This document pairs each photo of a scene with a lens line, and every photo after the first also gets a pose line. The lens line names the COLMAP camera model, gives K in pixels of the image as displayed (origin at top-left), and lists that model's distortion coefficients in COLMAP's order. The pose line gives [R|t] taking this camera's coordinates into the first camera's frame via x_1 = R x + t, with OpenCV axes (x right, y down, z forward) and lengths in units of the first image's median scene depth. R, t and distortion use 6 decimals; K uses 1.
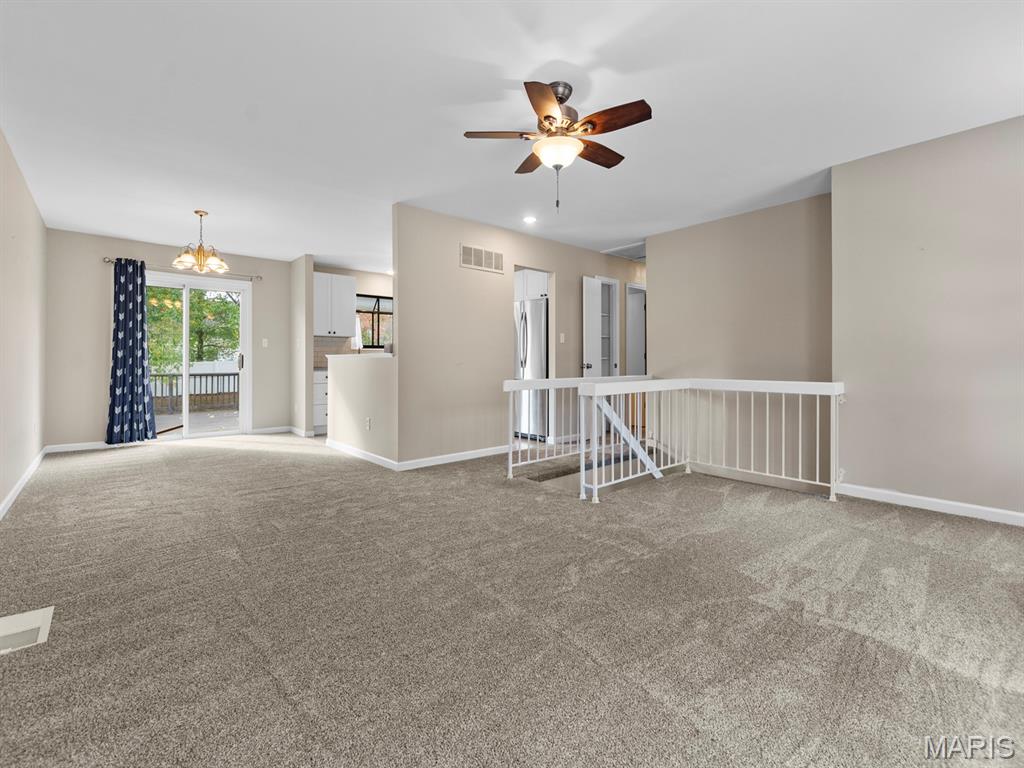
lens RADIAL K [[449.9, 0, 514.2], [0, 449.9, 362.6], [0, 0, 1]] dist [-0.001594, -0.000650]
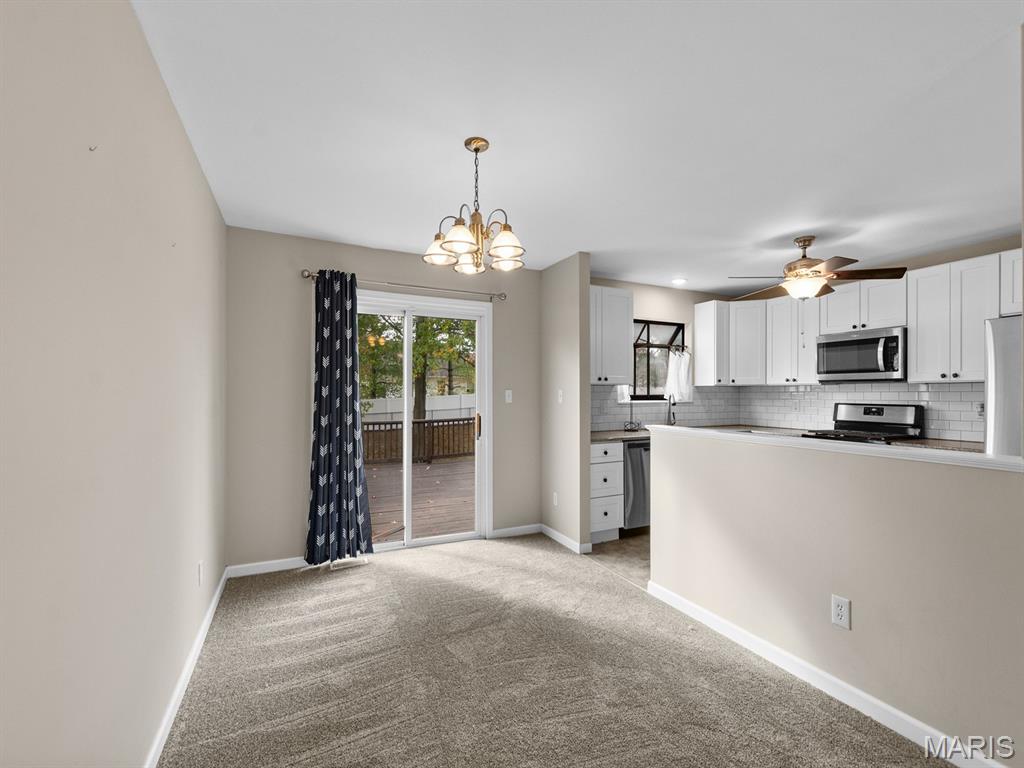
lens RADIAL K [[449.6, 0, 533.8], [0, 449.6, 396.9], [0, 0, 1]] dist [-0.000144, -0.000137]
pose [[0.968201, -0.000394, -0.250175, -0.424434], [0.001658, 0.999987, 0.004838, -0.055243], [0.250170, -0.005099, 0.968189, 0.451683]]
